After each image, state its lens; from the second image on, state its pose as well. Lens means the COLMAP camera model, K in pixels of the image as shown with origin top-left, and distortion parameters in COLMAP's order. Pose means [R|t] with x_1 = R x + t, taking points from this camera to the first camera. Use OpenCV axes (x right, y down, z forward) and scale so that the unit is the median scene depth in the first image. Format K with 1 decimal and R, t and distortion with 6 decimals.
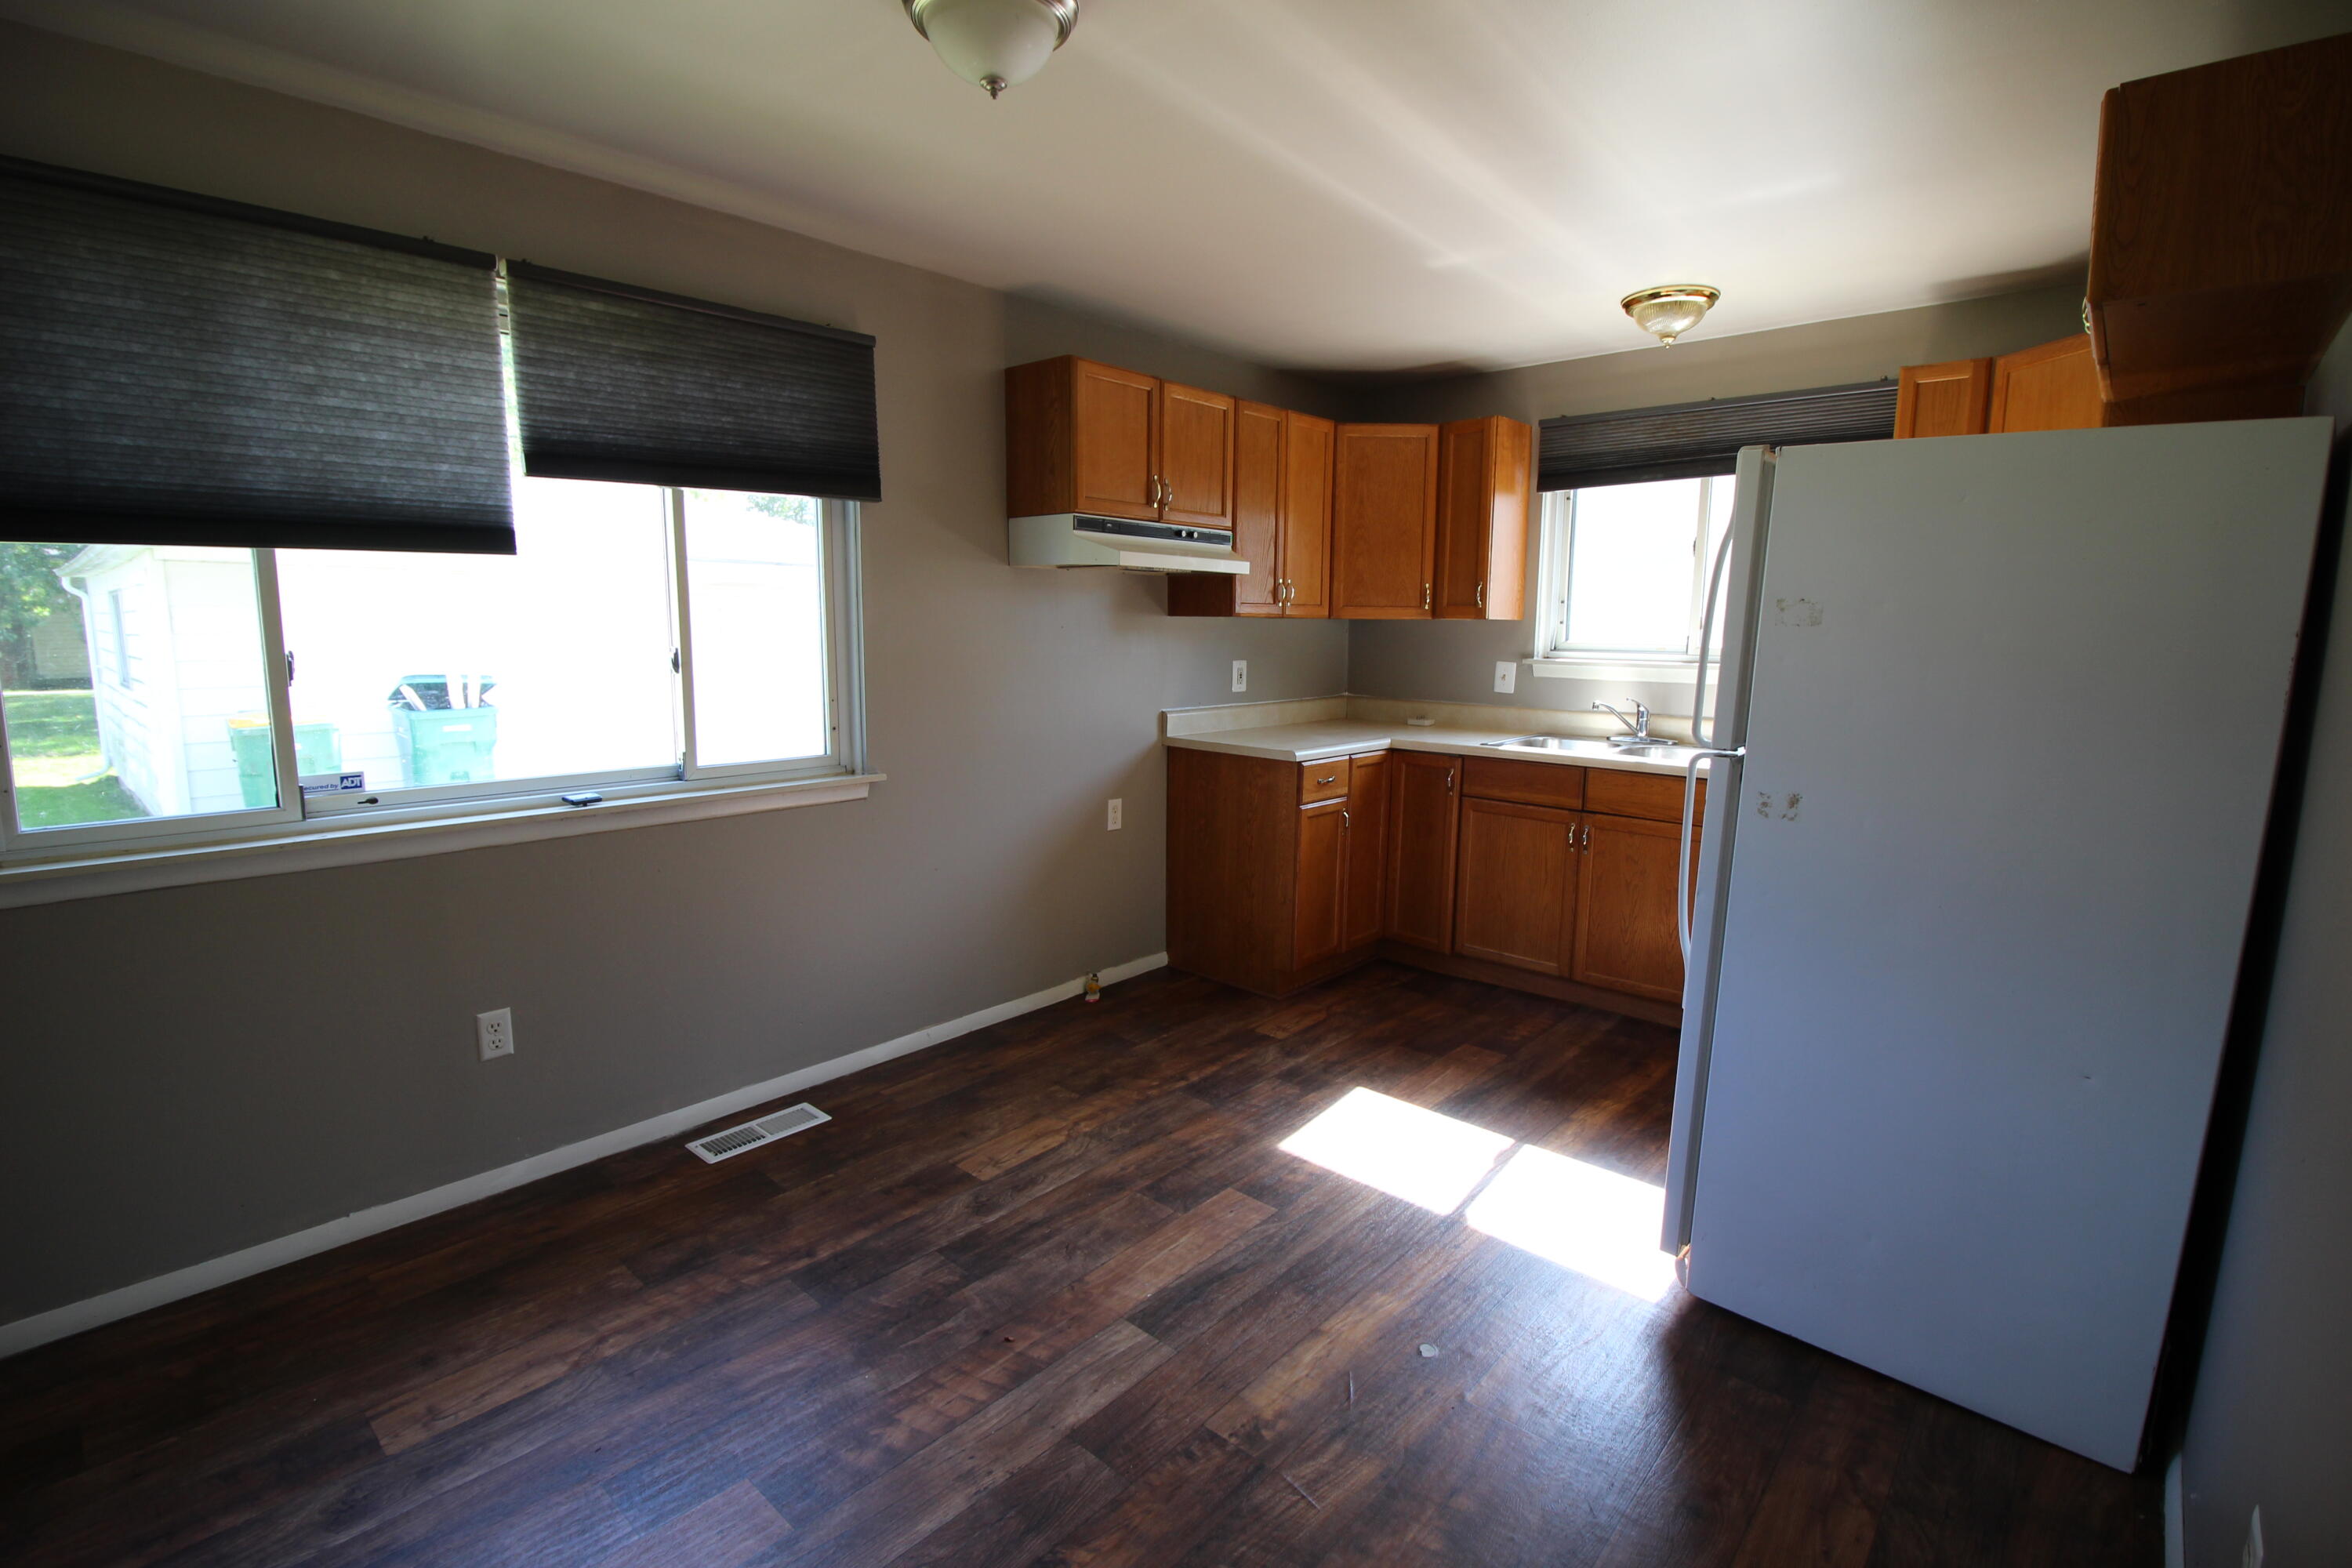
lens RADIAL K [[1088.9, 0, 1170.3], [0, 1088.9, 794.7], [0, 0, 1]] dist [-0.019017, -0.001157]
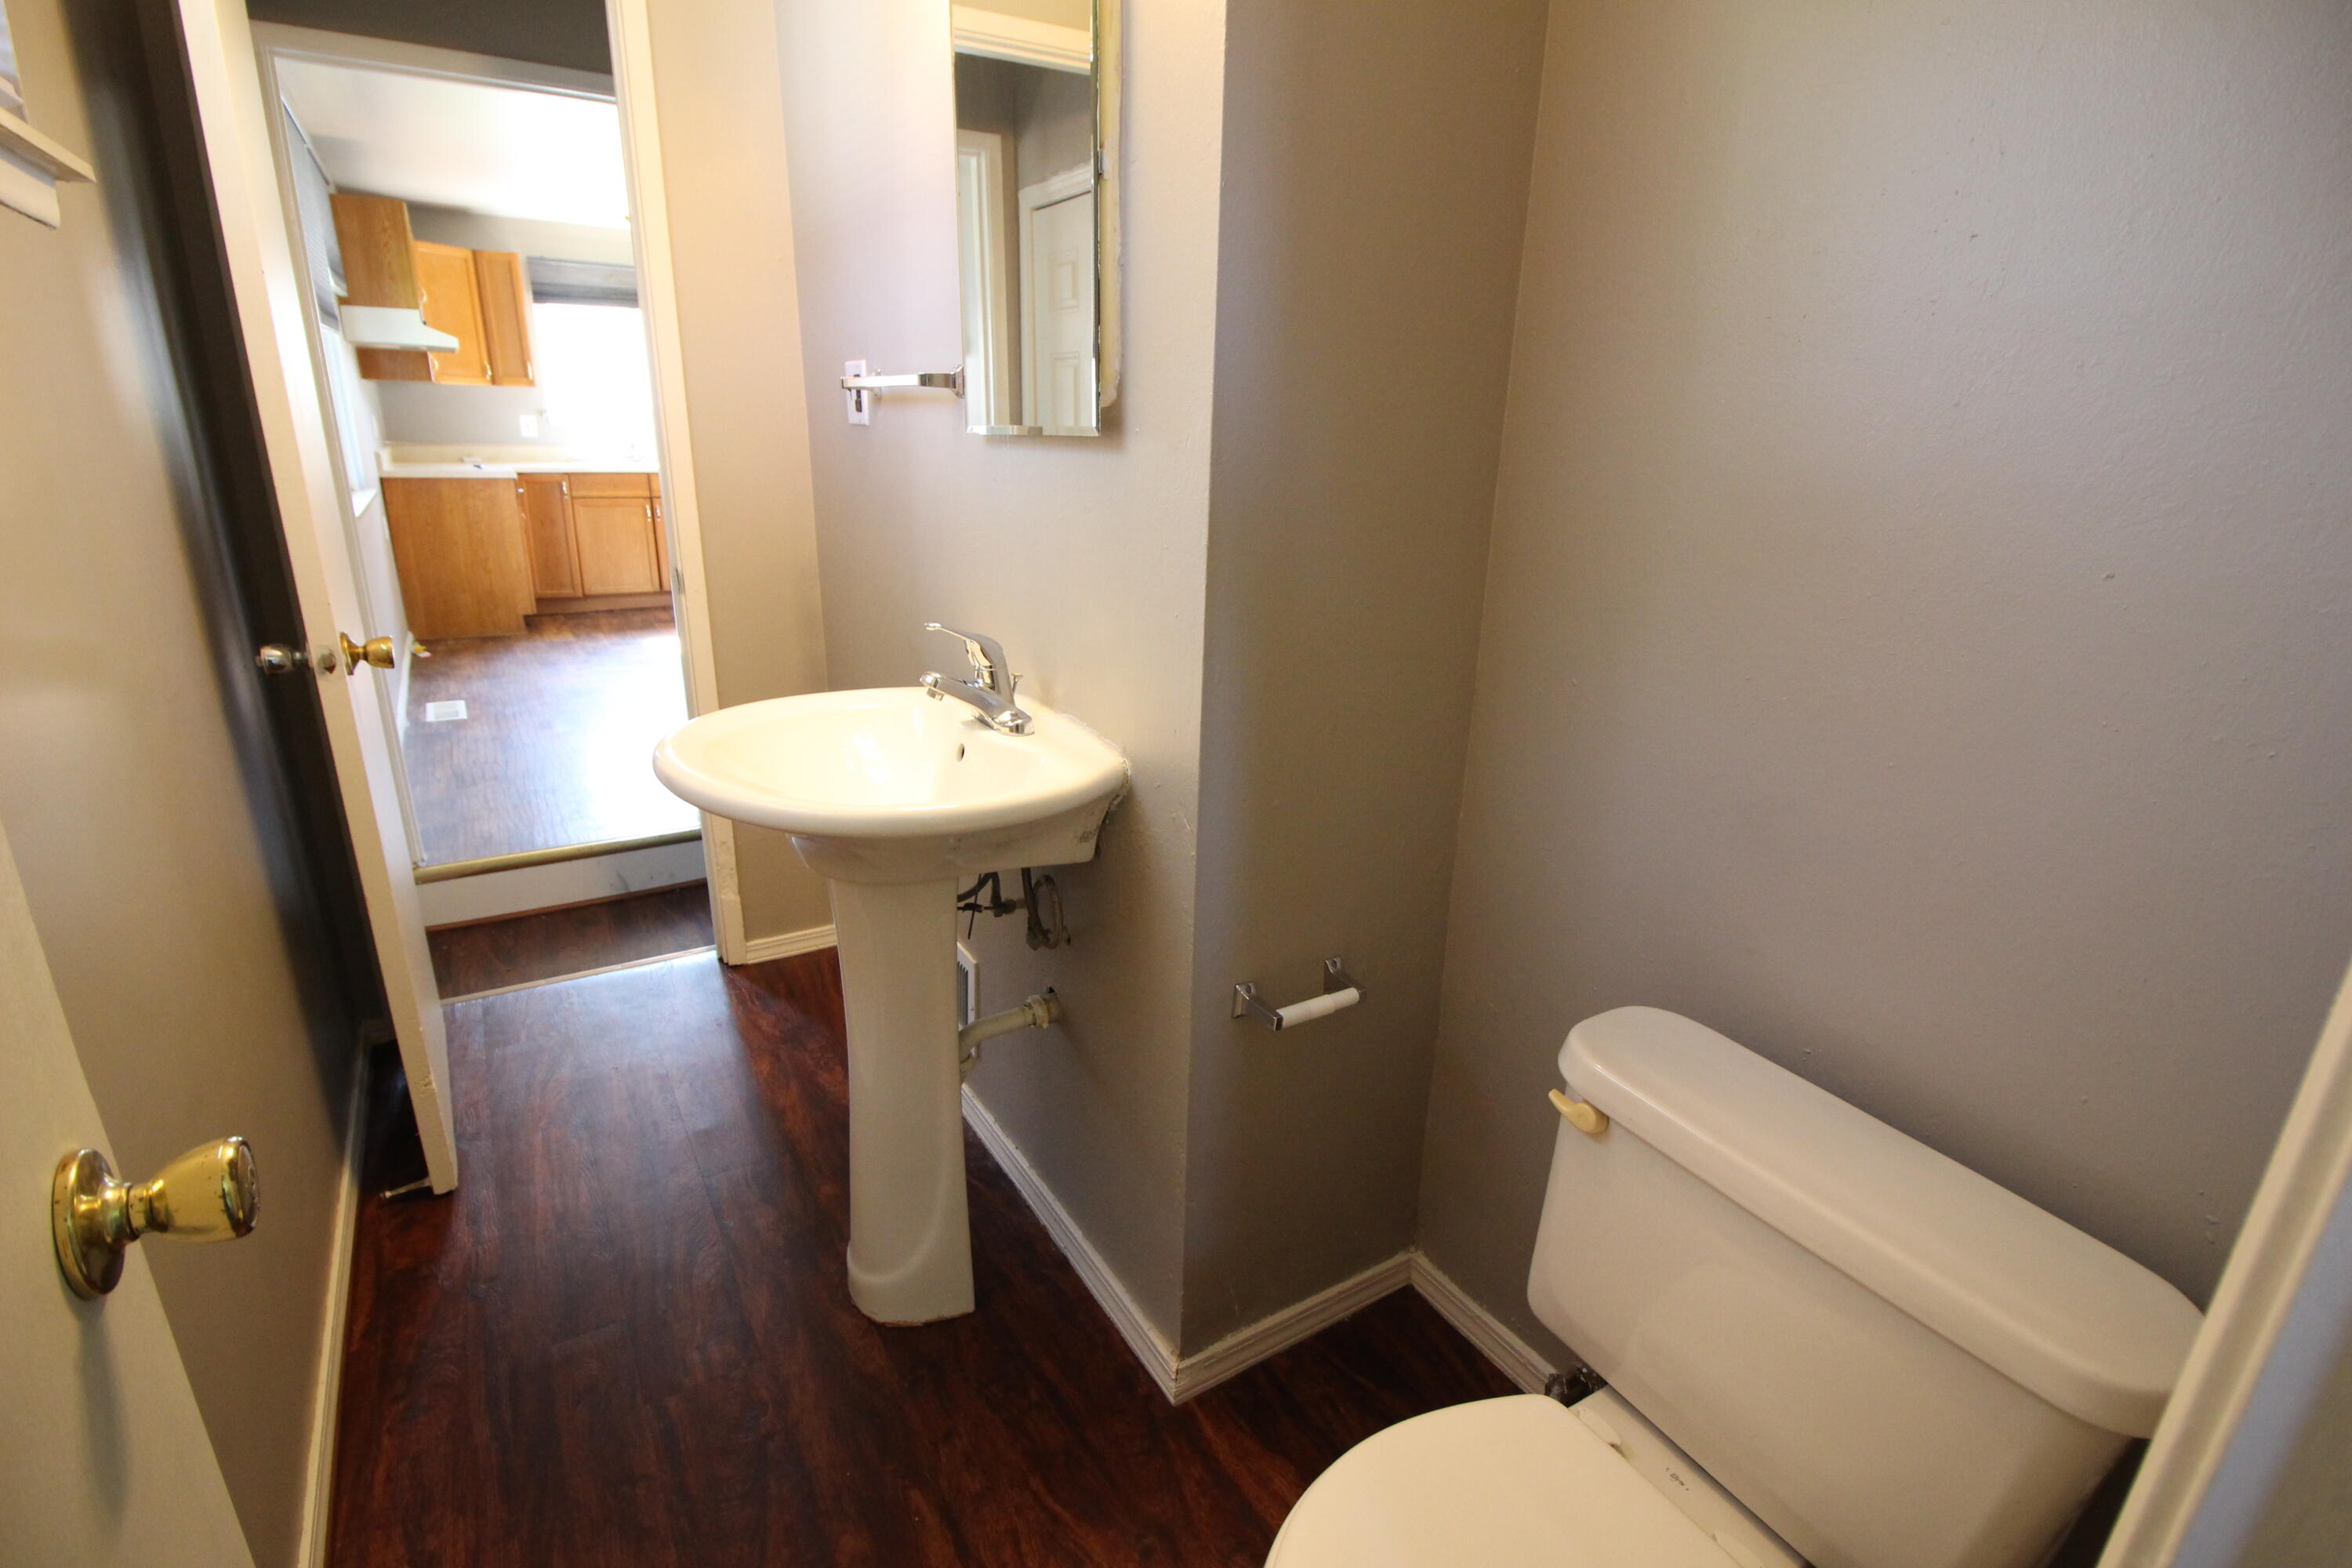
lens RADIAL K [[1088.9, 0, 1168.0], [0, 1088.9, 783.0], [0, 0, 1]] dist [-0.019017, -0.001157]
pose [[0.279352, -0.299212, 0.912379, -1.119587], [0.119855, 0.953642, 0.276046, 0.070057], [-0.952679, 0.032239, 0.302264, -0.361567]]
